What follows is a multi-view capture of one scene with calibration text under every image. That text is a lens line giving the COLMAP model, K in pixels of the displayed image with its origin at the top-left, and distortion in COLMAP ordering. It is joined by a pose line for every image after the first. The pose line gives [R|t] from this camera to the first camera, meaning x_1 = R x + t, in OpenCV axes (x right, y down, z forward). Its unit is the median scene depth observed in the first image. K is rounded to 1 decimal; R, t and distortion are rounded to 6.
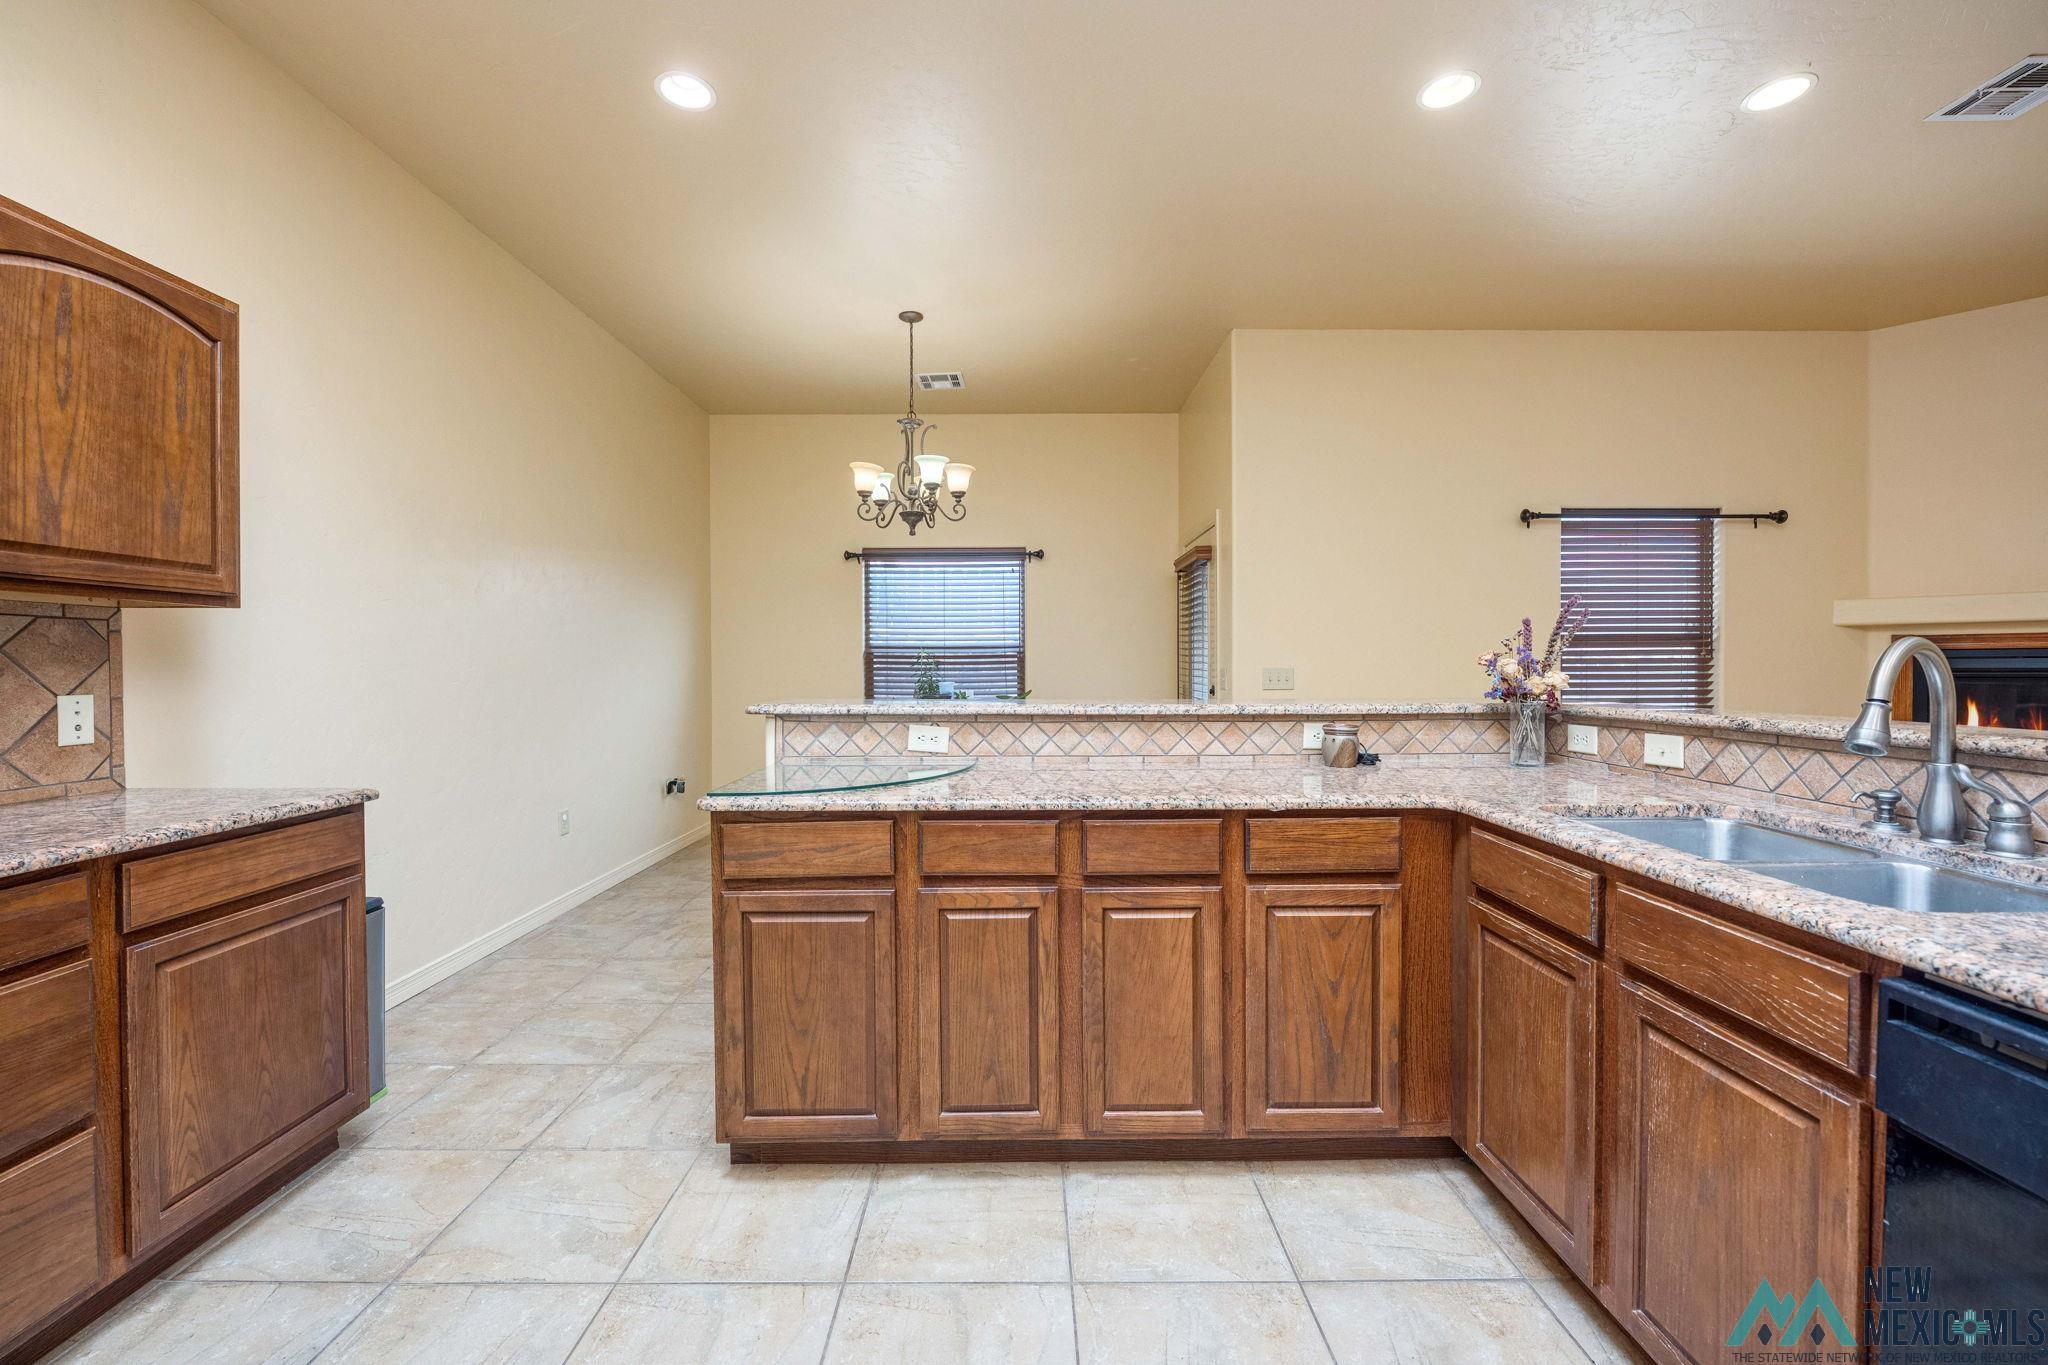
lens RADIAL K [[828.1, 0, 1025.1], [0, 828.1, 674.3], [0, 0, 1]] dist [-0.002498, -0.000442]
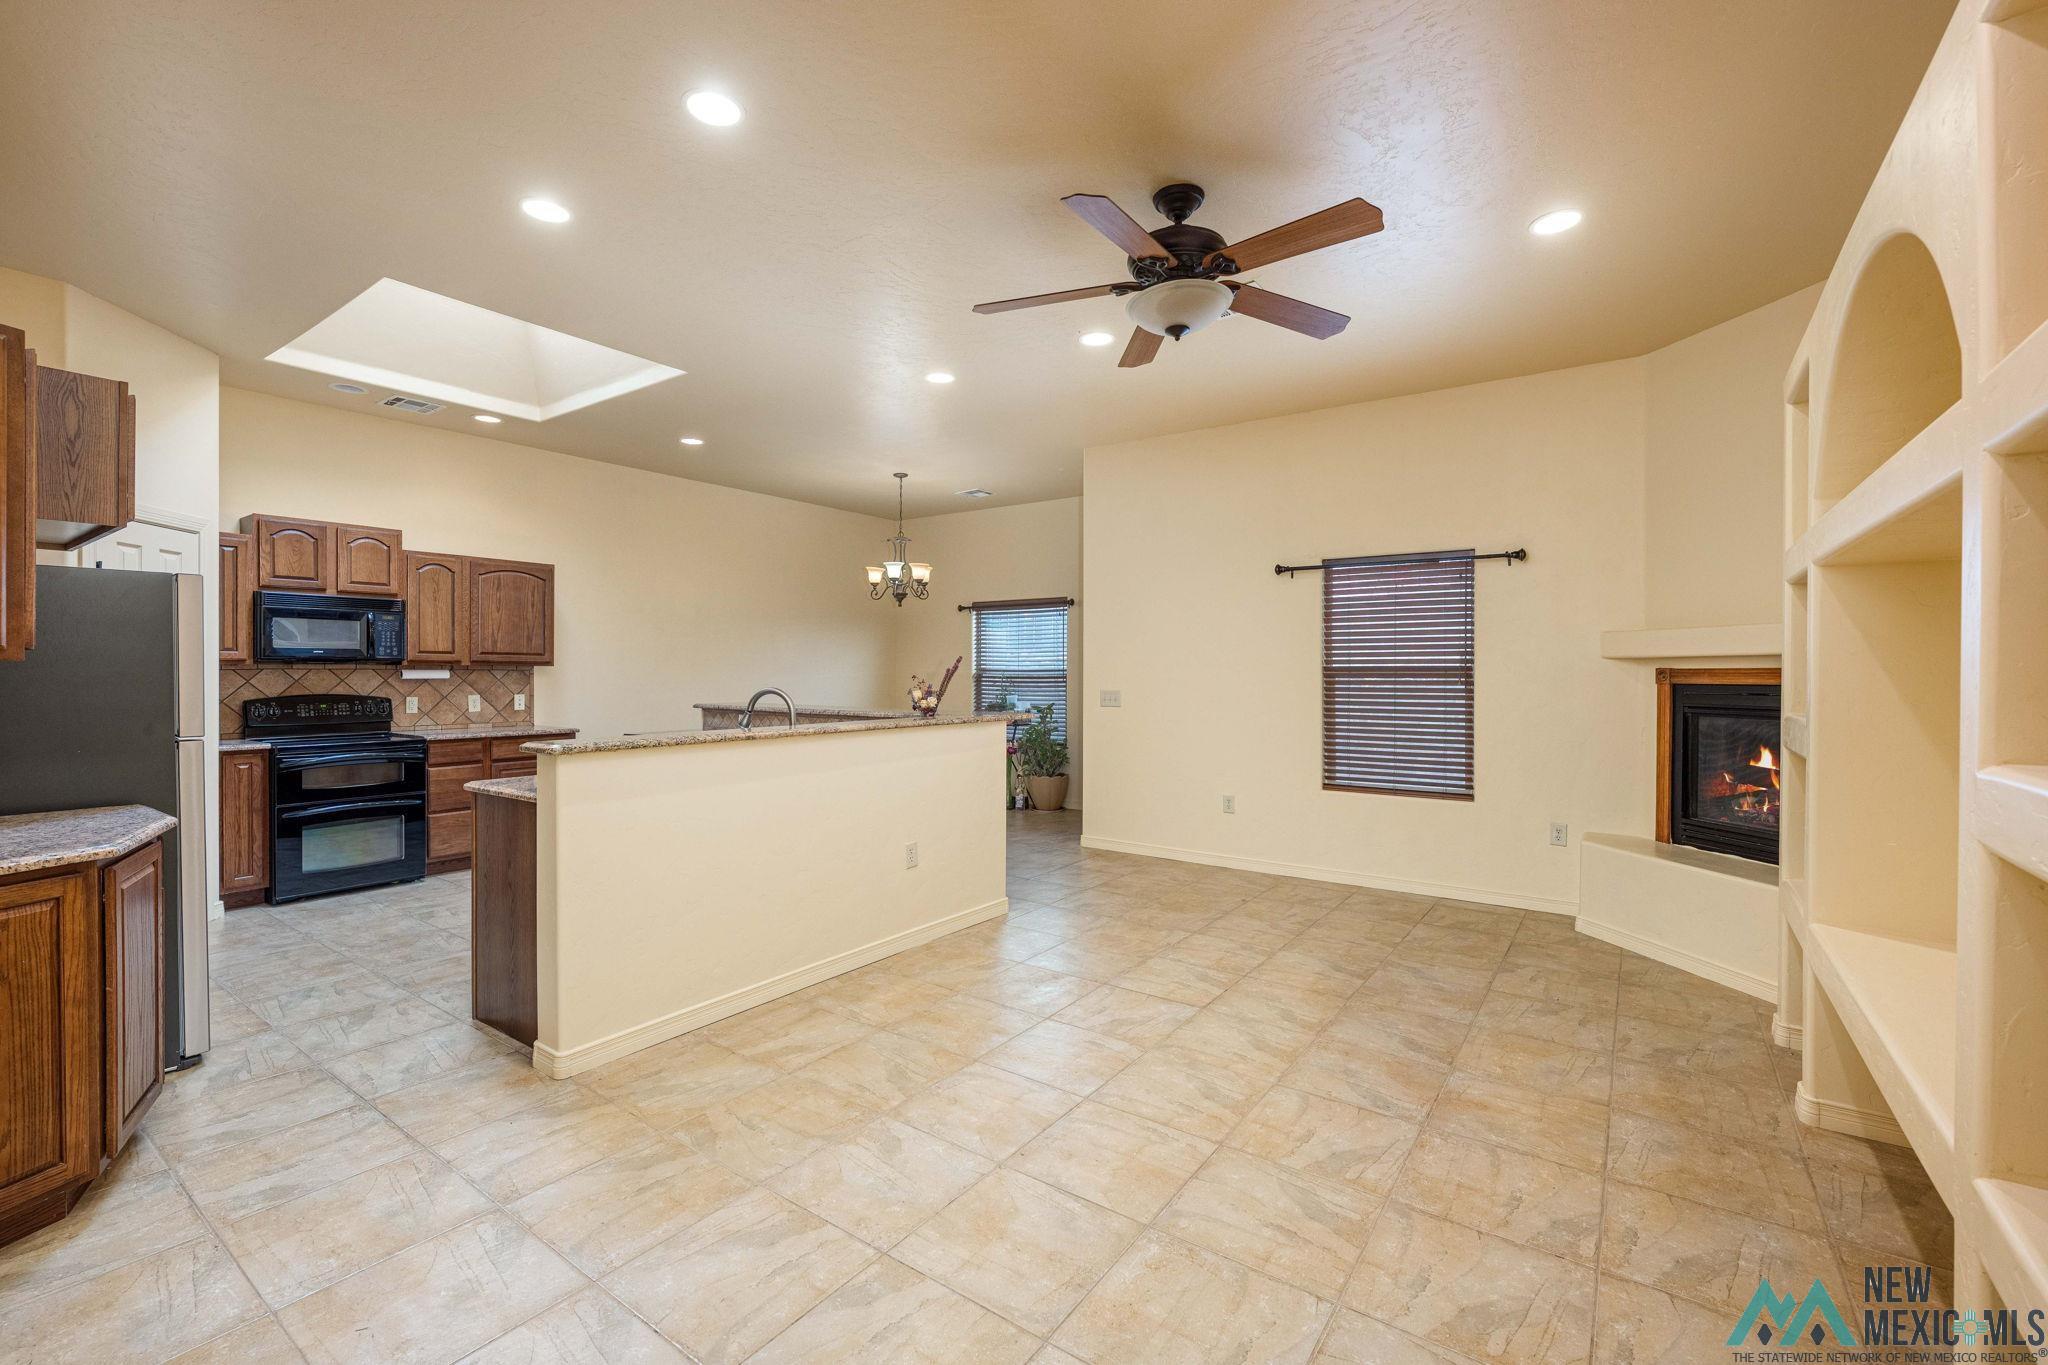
lens RADIAL K [[876.3, 0, 1019.1], [0, 876.3, 675.1], [0, 0, 1]] dist [0.000166, 0.000005]
pose [[0.810553, 0.007777, -0.585614, 2.465326], [-0.012921, 0.999906, -0.004605, -0.059905], [0.585523, 0.011299, 0.810577, -0.632205]]
